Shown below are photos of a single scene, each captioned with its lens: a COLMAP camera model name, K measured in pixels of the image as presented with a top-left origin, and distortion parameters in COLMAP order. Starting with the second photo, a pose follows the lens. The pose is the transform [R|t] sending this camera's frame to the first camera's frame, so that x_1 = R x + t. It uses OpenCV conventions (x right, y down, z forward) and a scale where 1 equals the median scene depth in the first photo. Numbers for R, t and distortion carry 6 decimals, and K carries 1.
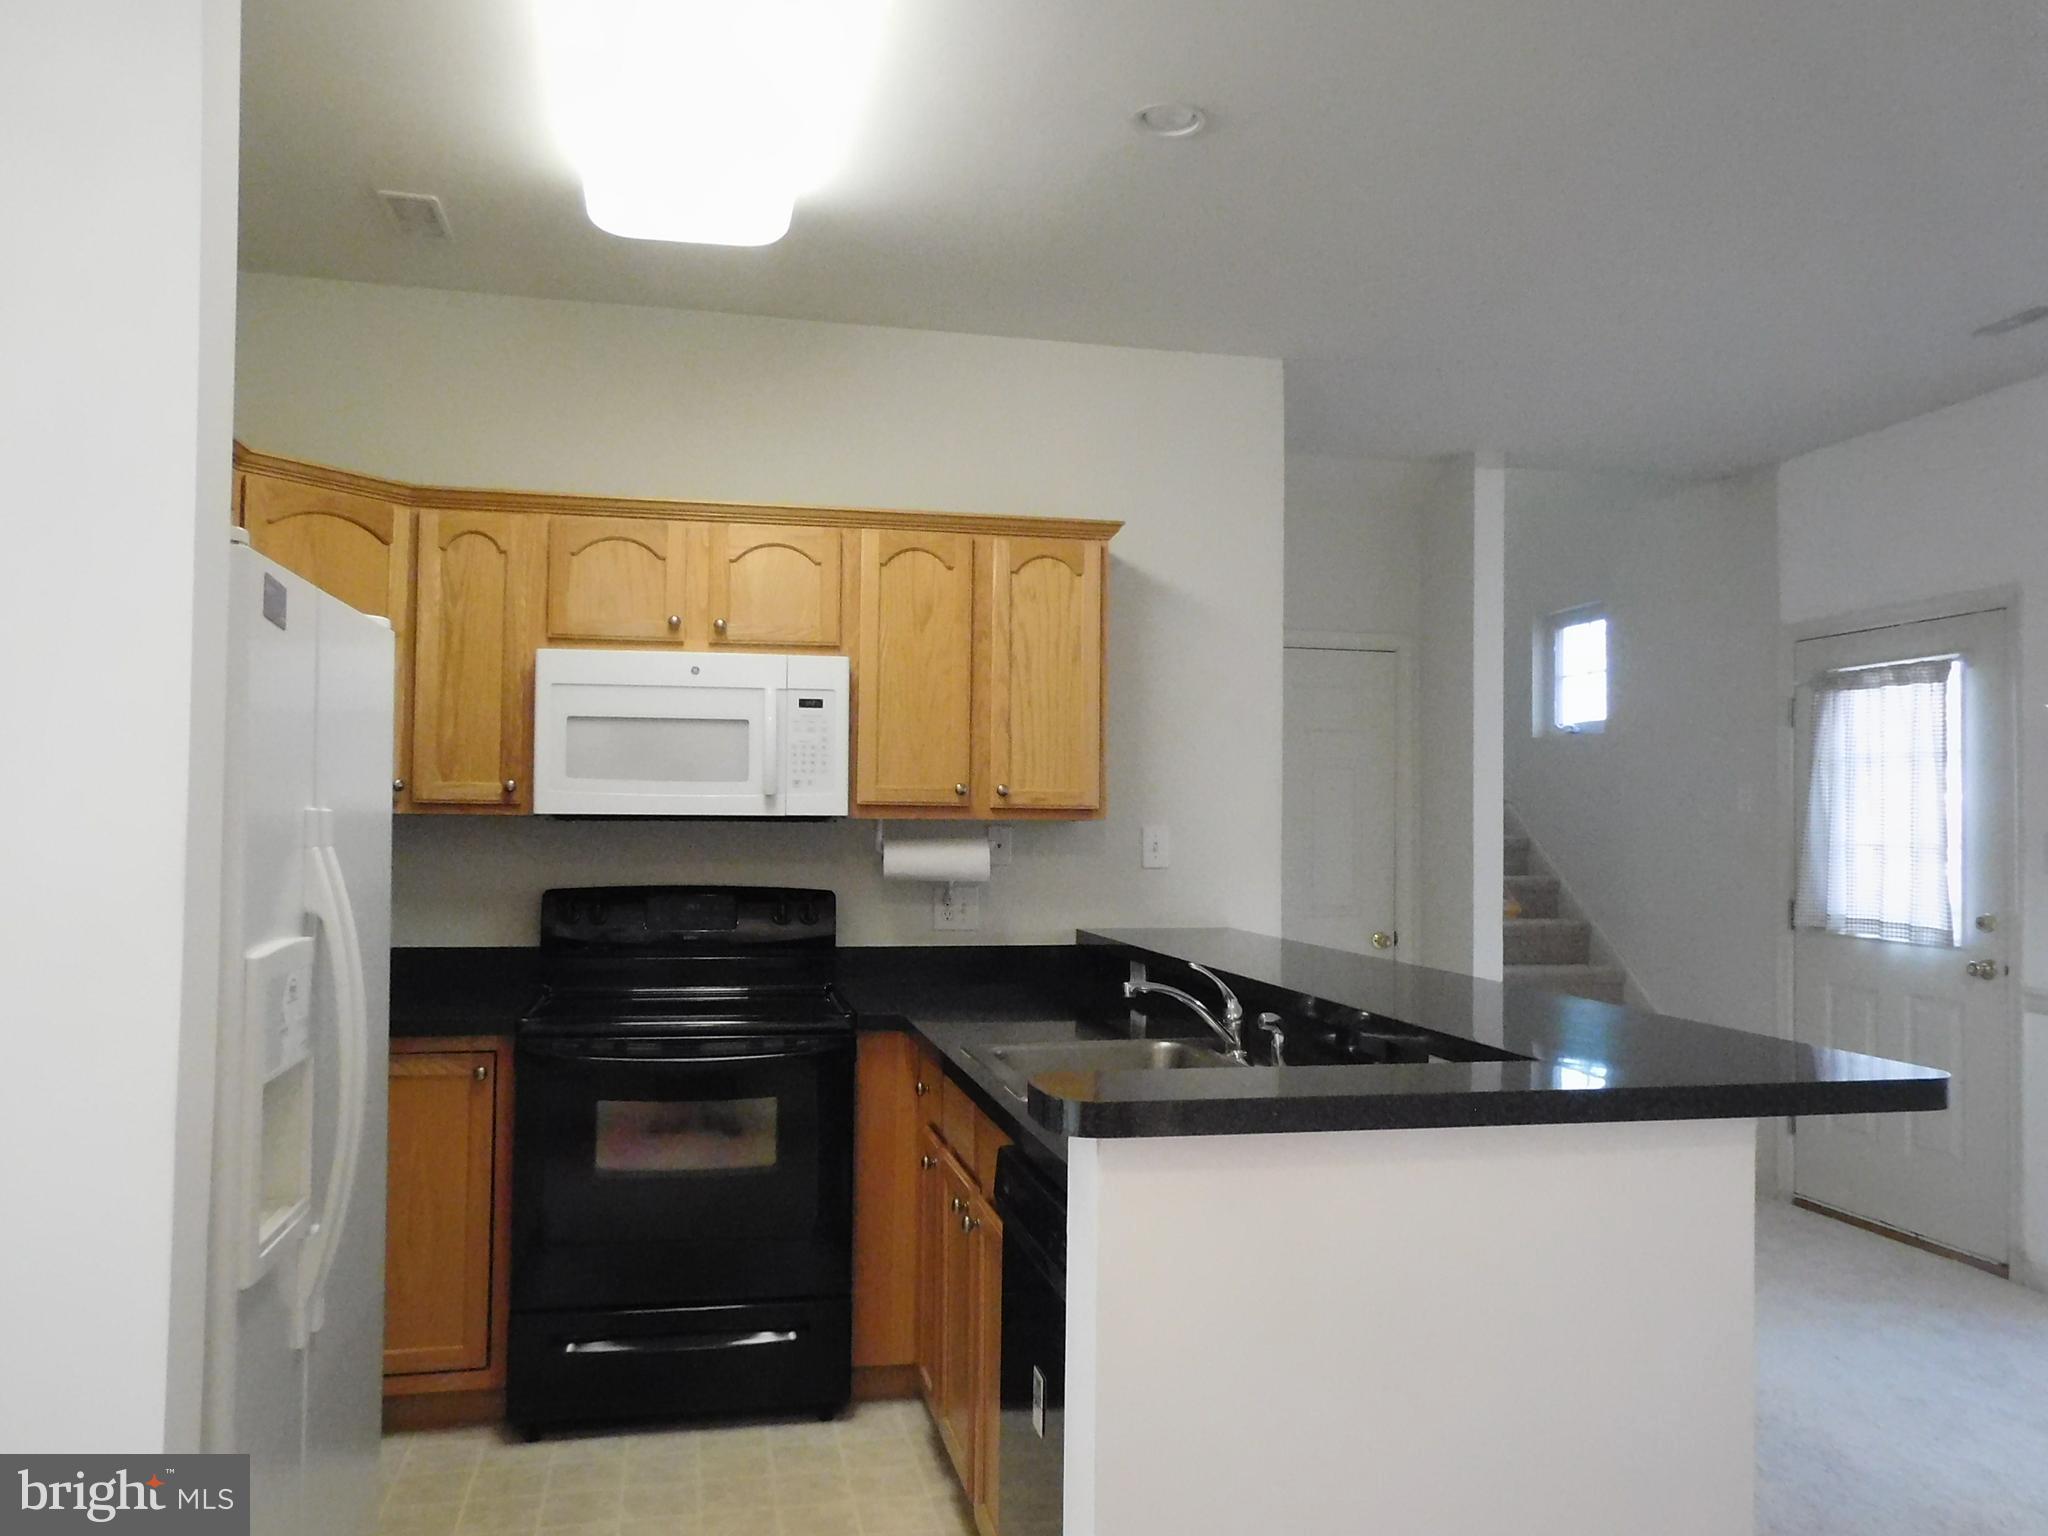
lens RADIAL K [[1559.3, 0, 1024.0], [0, 1559.3, 768.0], [0, 0, 1]] dist [-0.064460, 0.147383]
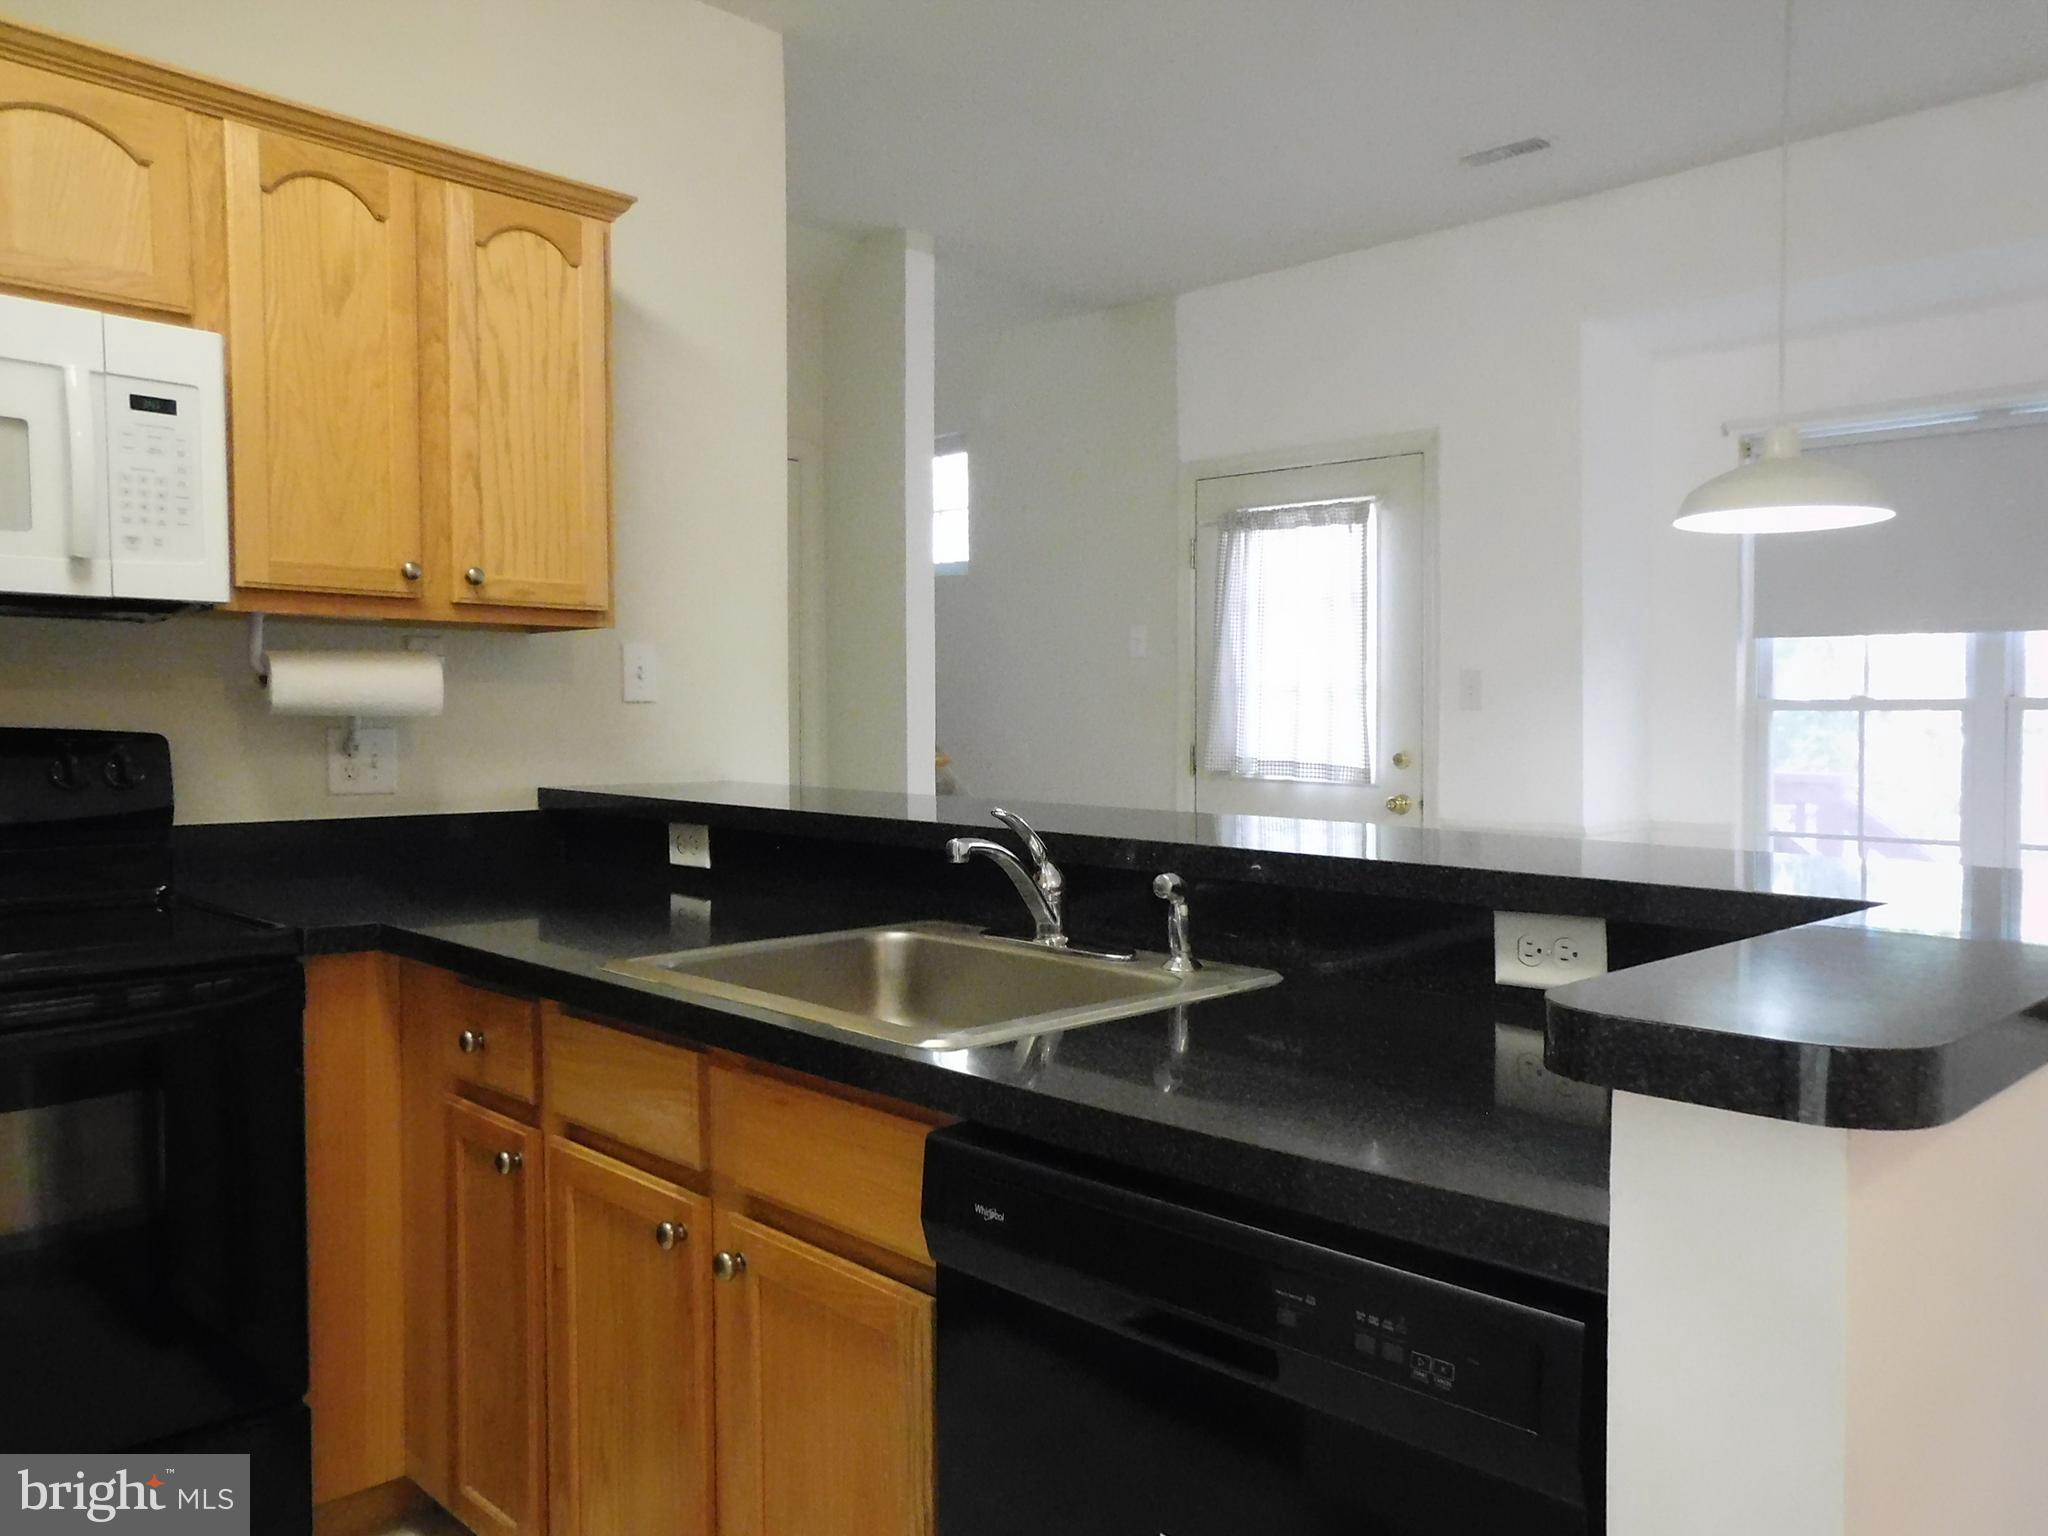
lens RADIAL K [[1559.3, 0, 1024.0], [0, 1559.3, 768.0], [0, 0, 1]] dist [-0.064460, 0.147383]
pose [[0.842766, -0.021551, 0.537848, -0.169991], [-0.019599, 0.997307, 0.070670, 0.044032], [-0.537923, -0.070099, 0.840074, 0.316618]]
